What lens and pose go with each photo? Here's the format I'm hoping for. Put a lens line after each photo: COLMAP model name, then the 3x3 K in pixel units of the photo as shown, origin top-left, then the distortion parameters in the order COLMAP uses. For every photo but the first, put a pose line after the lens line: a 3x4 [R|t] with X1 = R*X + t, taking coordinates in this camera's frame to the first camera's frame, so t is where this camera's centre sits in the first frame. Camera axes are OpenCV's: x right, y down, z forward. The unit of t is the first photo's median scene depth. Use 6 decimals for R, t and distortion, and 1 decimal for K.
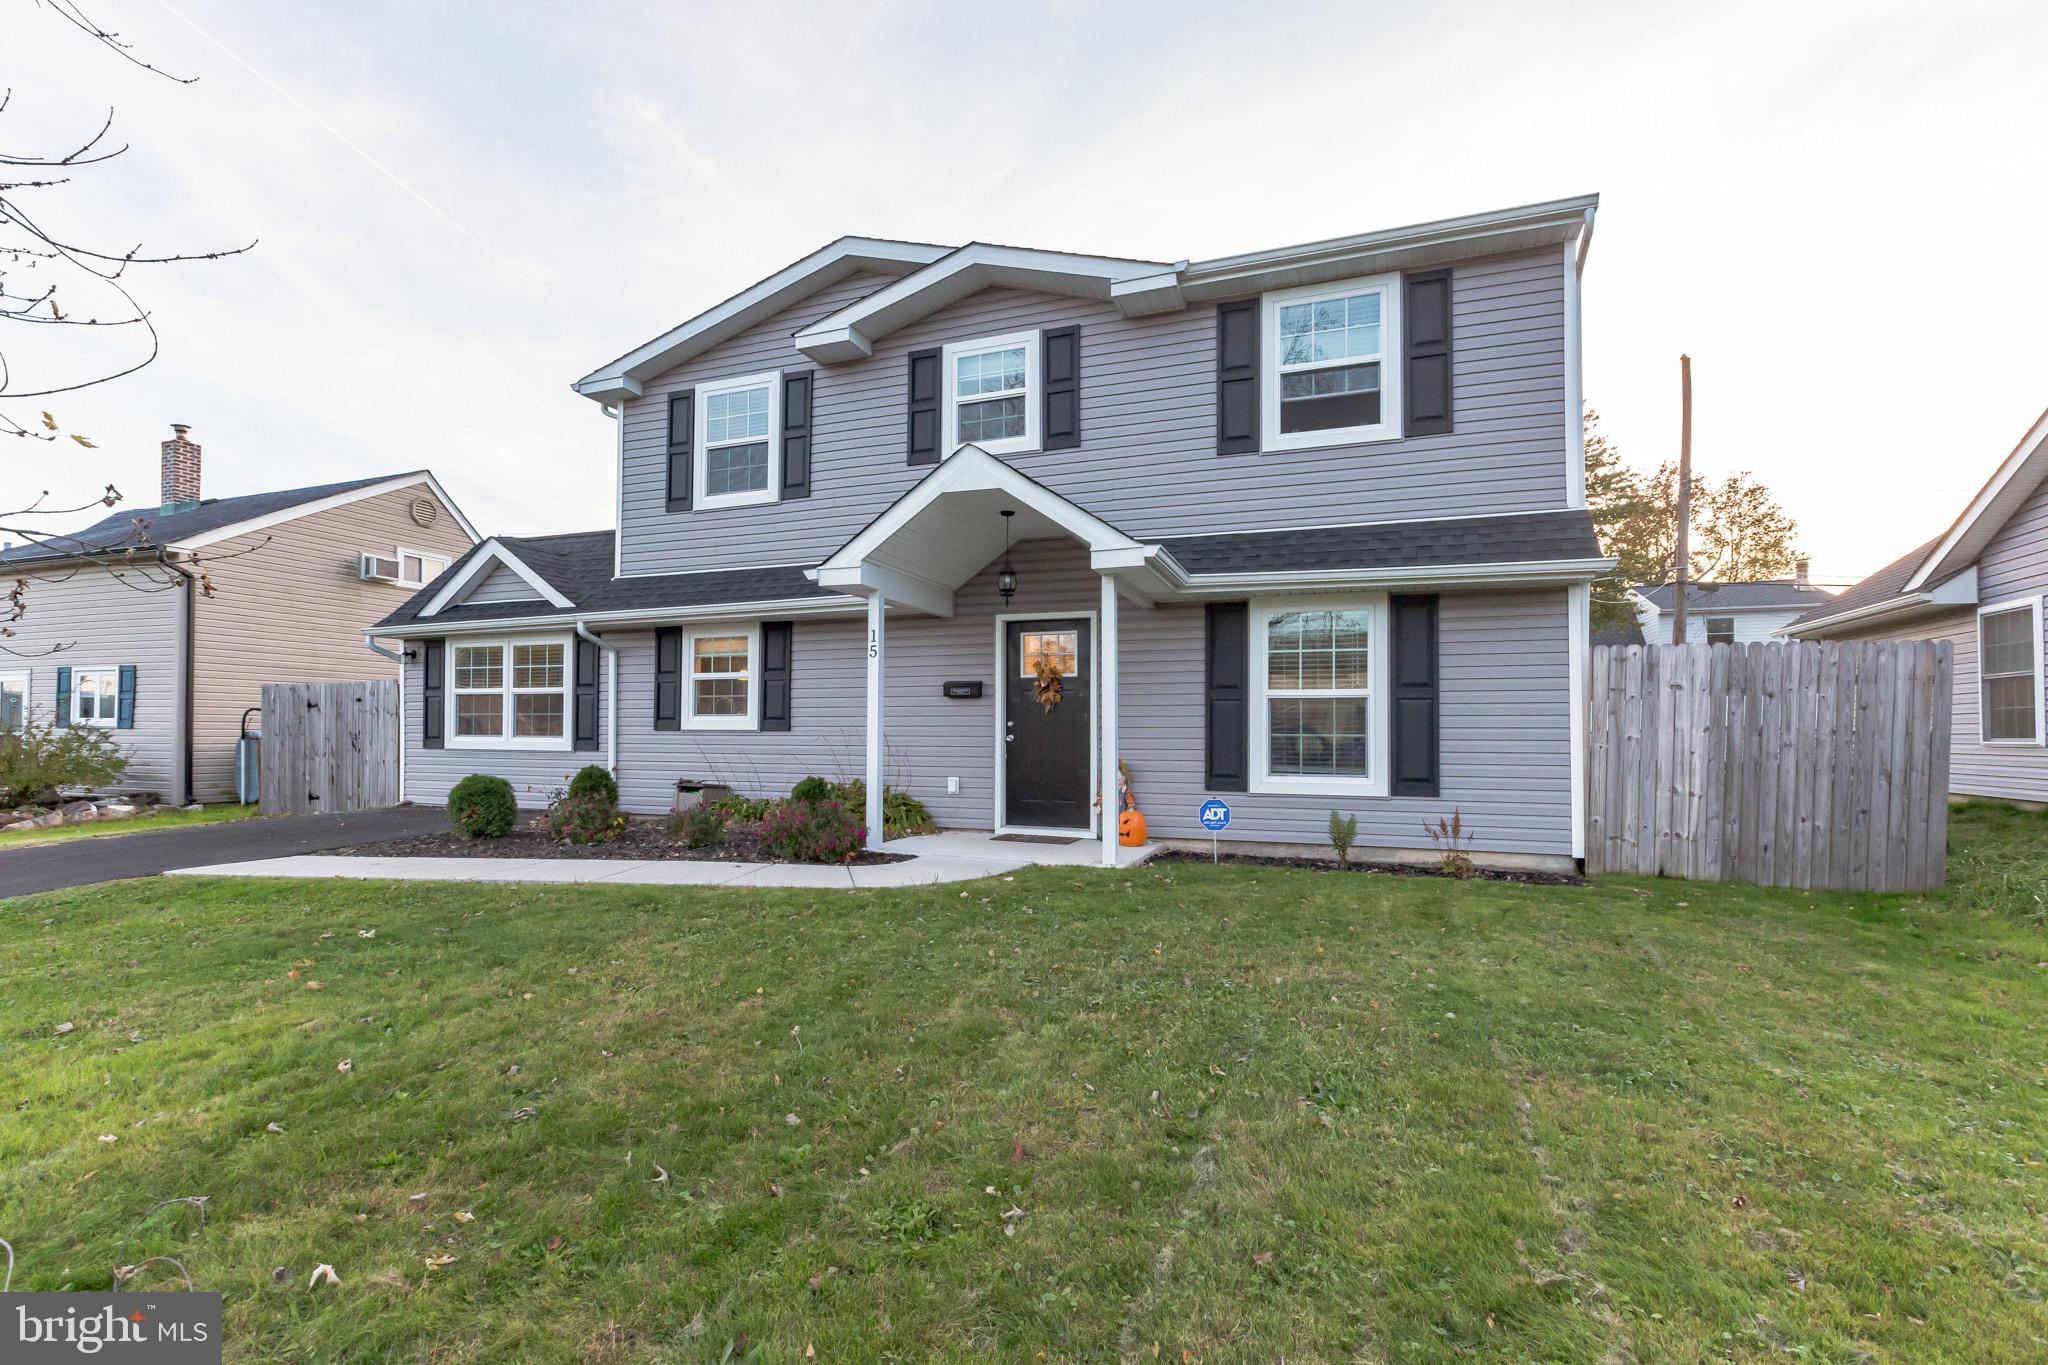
lens RADIAL K [[926.4, 0, 991.7], [0, 926.4, 723.2], [0, 0, 1]] dist [0.002738, -0.002228]
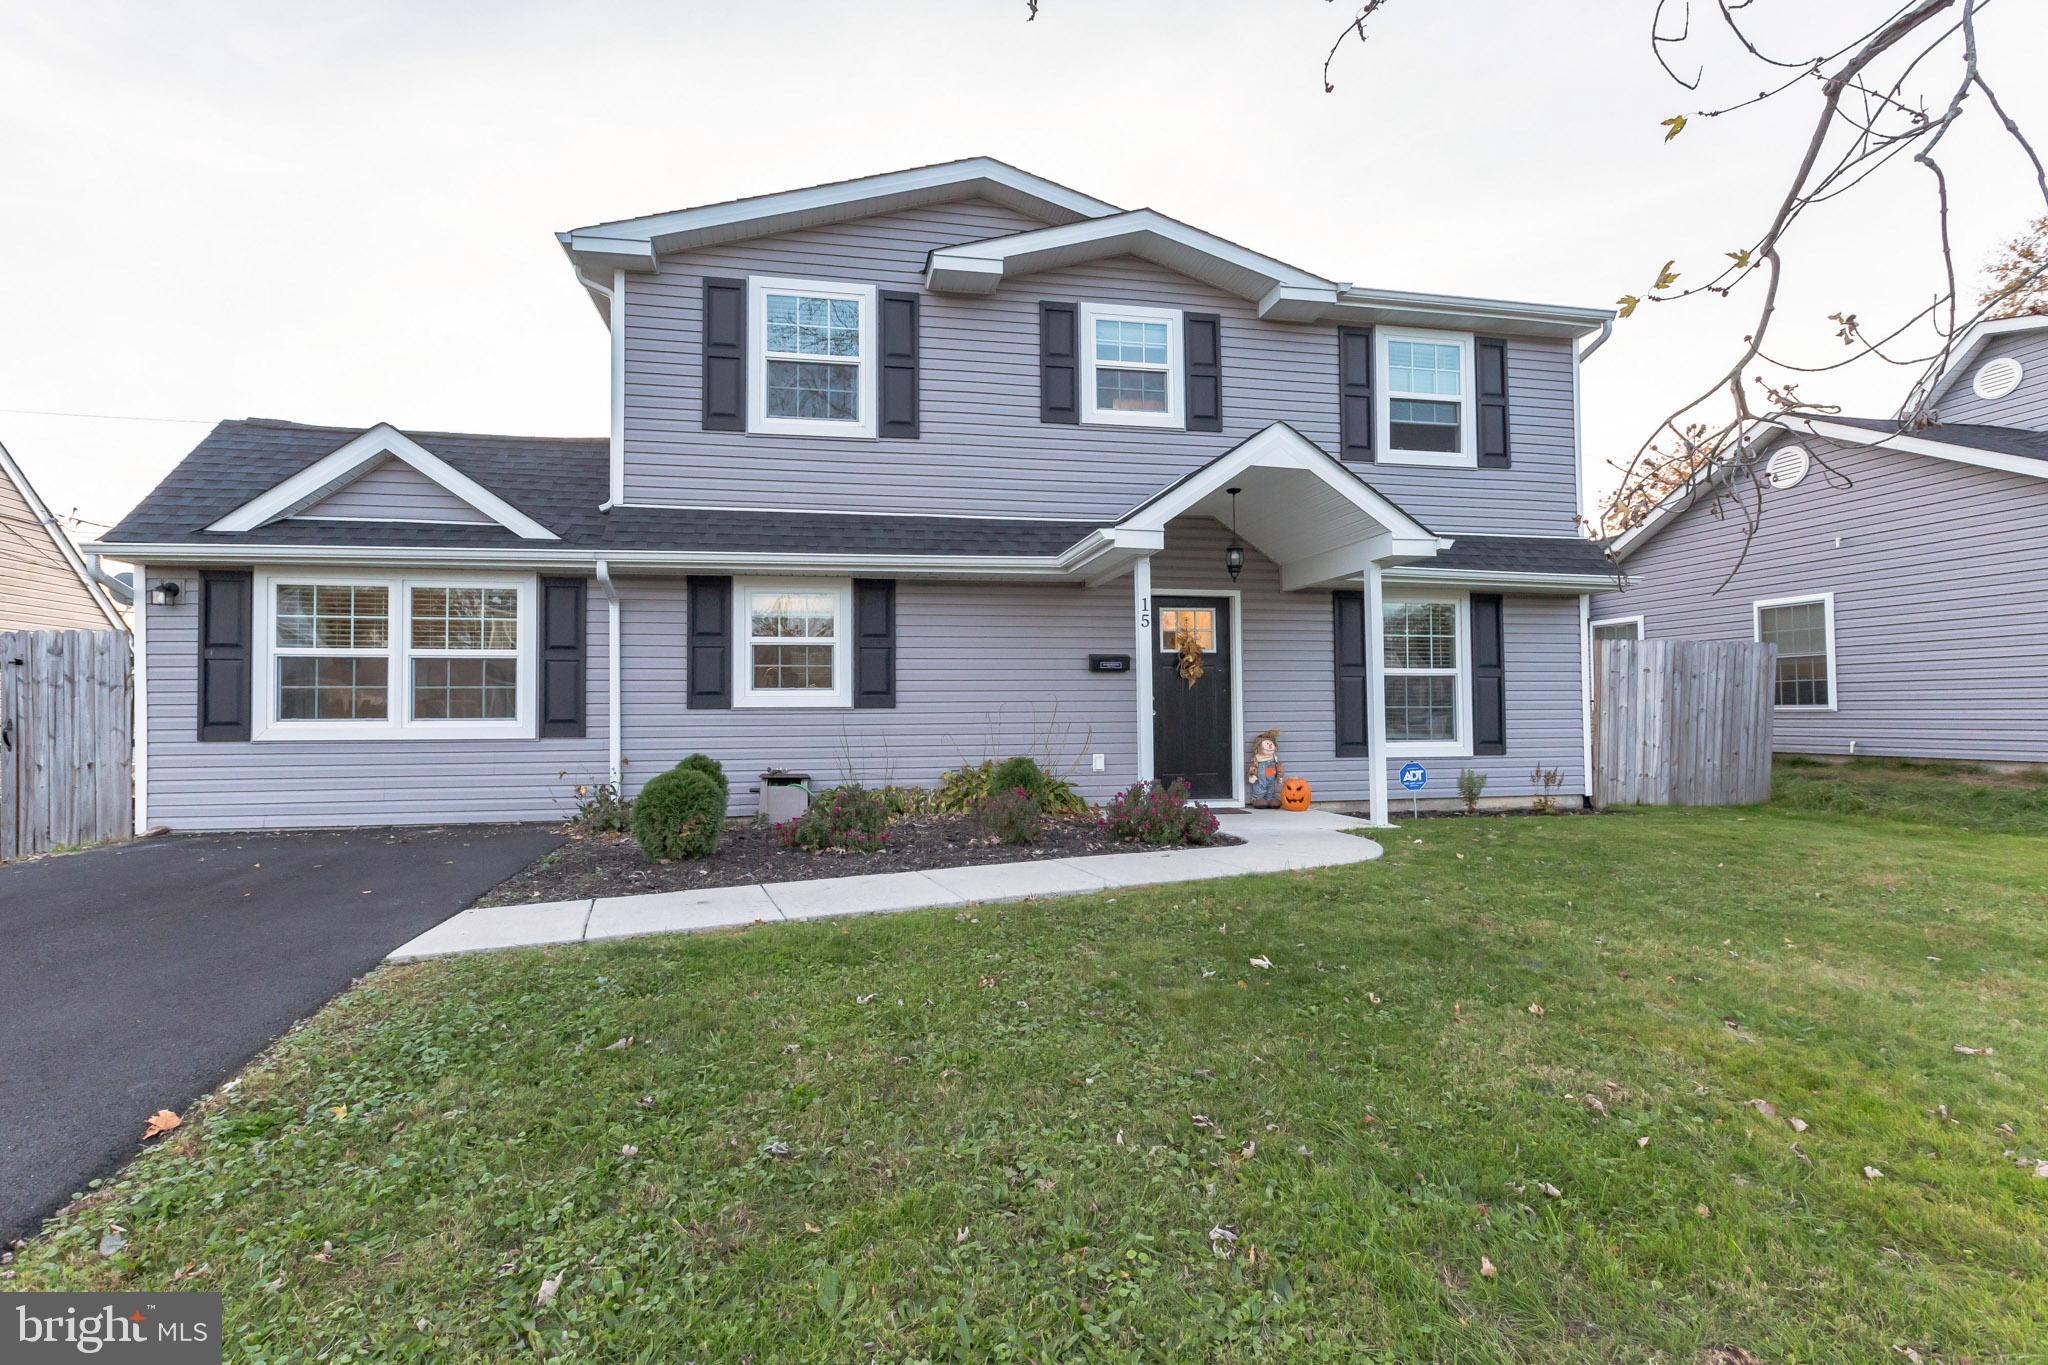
lens RADIAL K [[926.4, 0, 1018.9], [0, 926.4, 694.6], [0, 0, 1]] dist [0.002738, -0.002228]
pose [[0.848339, -0.000009, 0.529453, -0.616192], [0.004024, 0.999971, -0.006432, 0.002275], [-0.529438, 0.007587, 0.848315, 0.227966]]
